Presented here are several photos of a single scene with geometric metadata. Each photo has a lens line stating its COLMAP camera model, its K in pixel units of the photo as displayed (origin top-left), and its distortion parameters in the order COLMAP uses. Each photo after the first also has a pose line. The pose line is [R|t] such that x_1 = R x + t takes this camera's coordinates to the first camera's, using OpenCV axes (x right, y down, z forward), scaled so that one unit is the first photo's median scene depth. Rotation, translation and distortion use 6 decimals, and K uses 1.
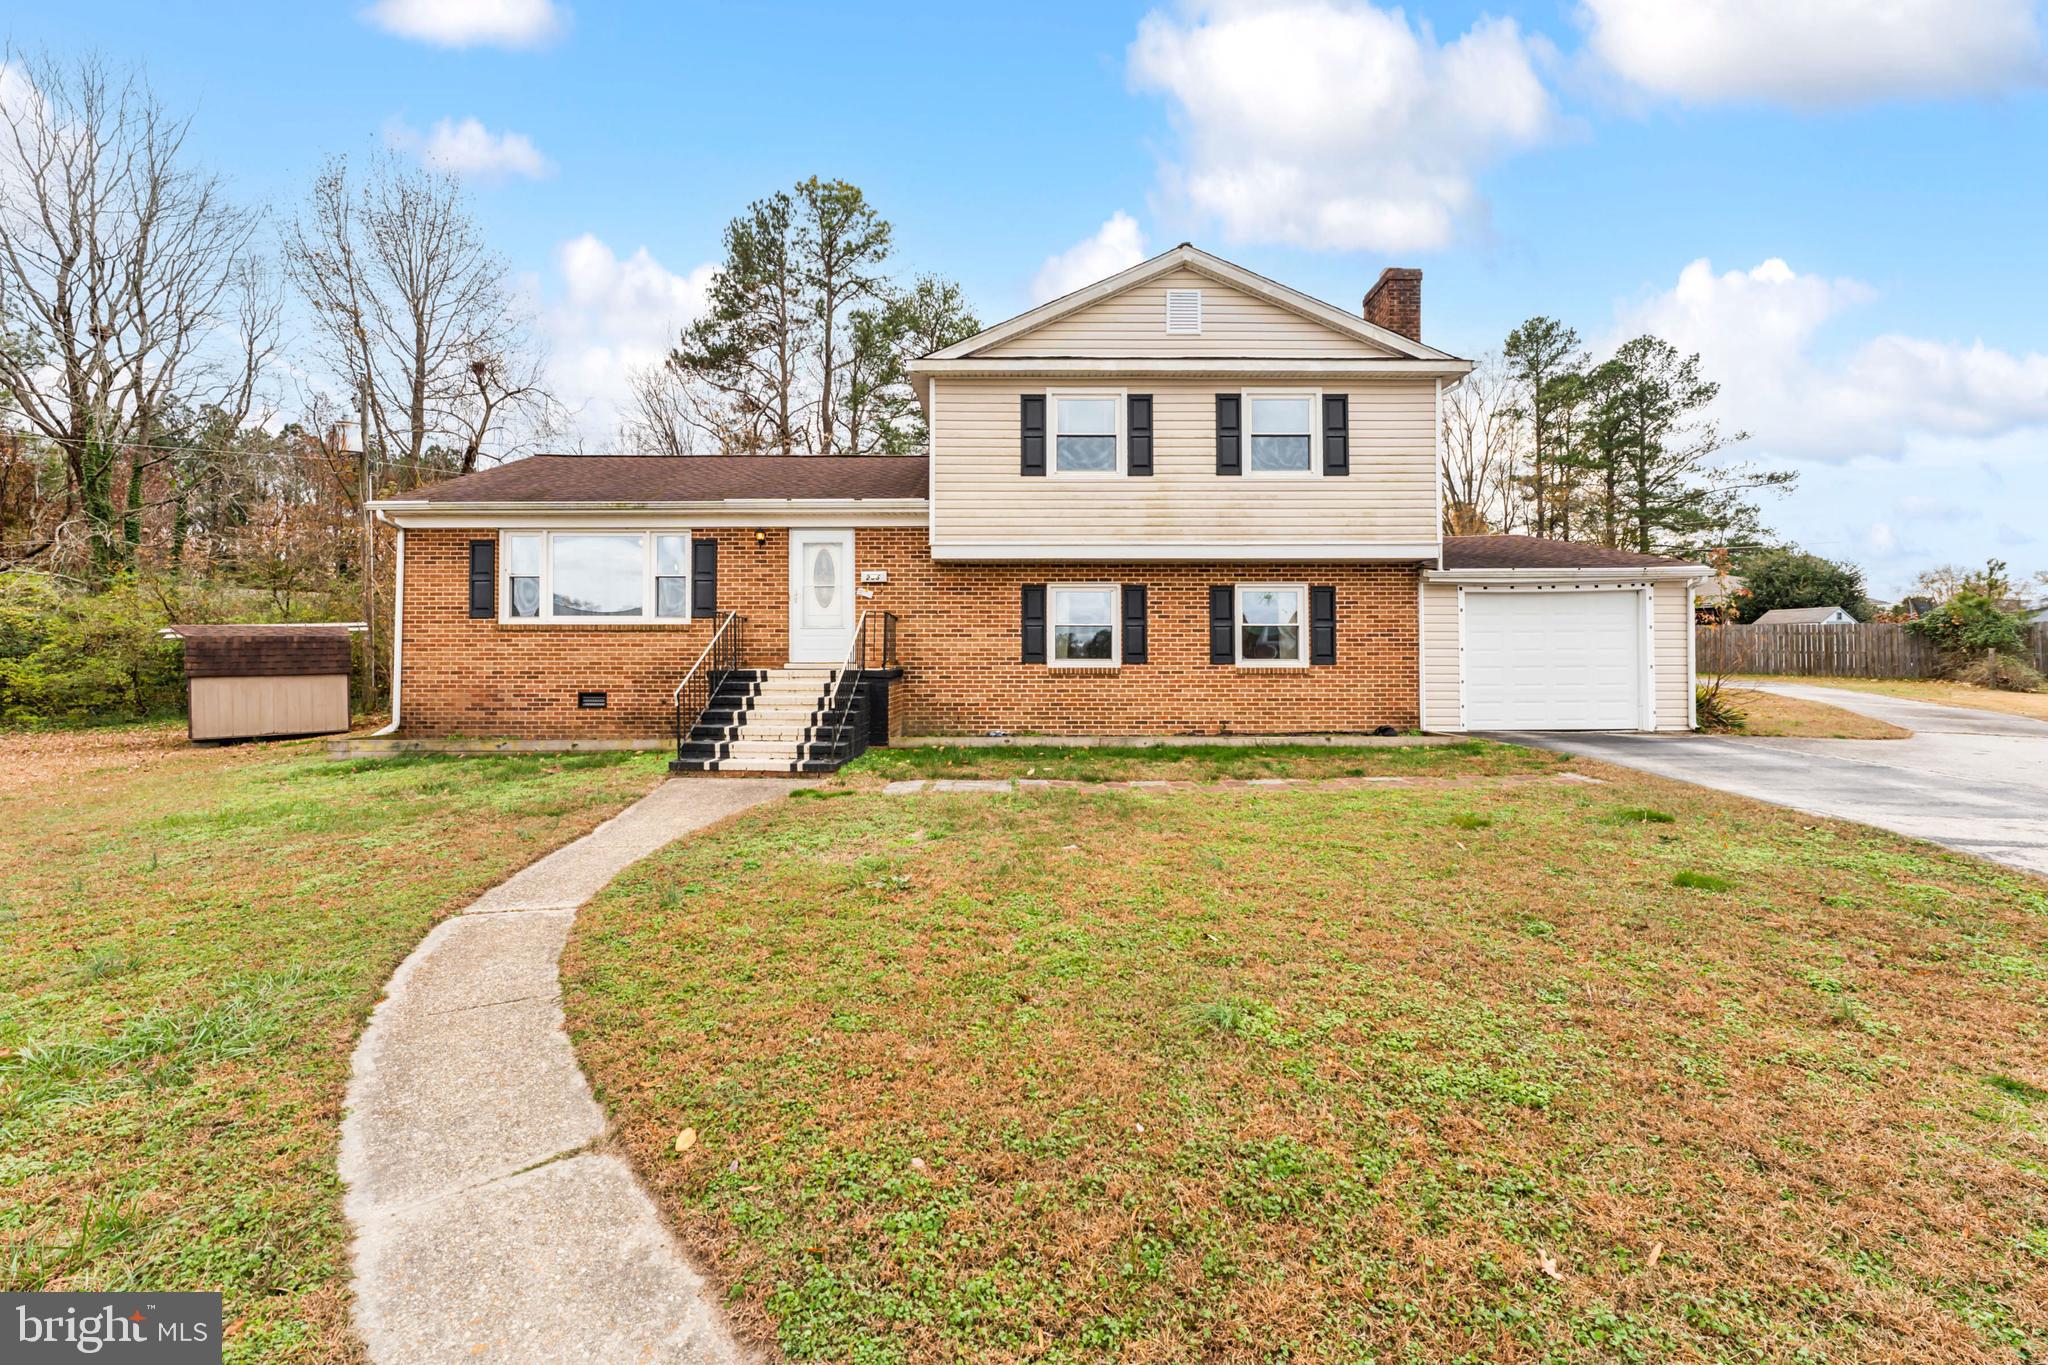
lens RADIAL K [[830.8, 0, 1023.8], [0, 830.8, 673.5], [0, 0, 1]] dist [0.002636, 0.000064]
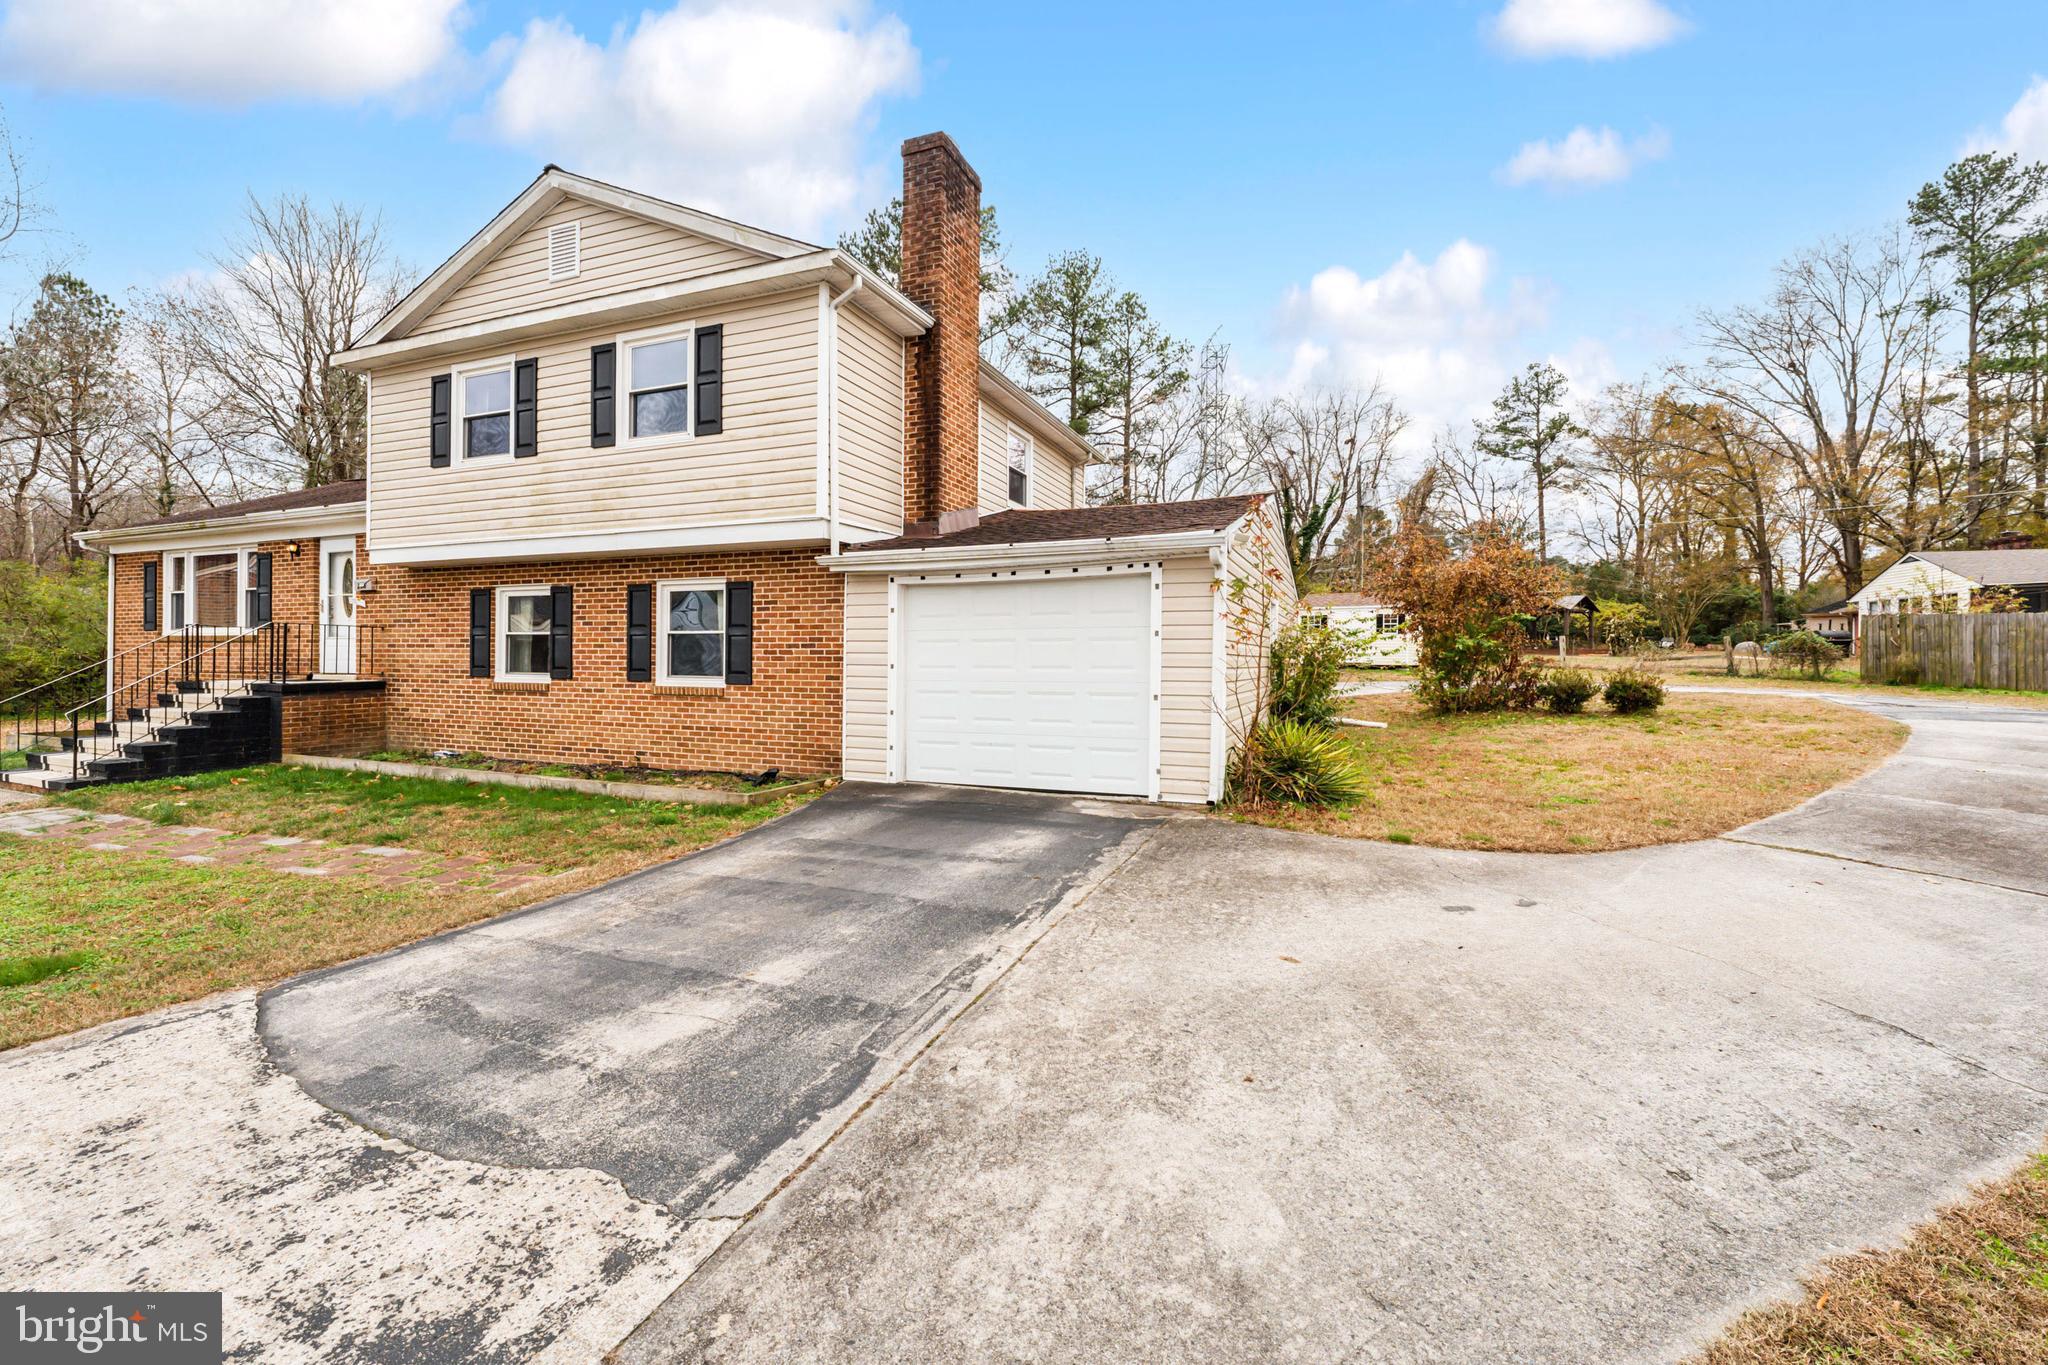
lens RADIAL K [[828.9, 0, 1004.2], [0, 828.9, 682.9], [0, 0, 1]] dist [-0.016734, 0.010142]
pose [[0.929484, 0.017179, -0.368461, 0.868945], [-0.008408, 0.999642, 0.025396, -0.033513], [0.368765, -0.020507, 0.929296, 0.383684]]
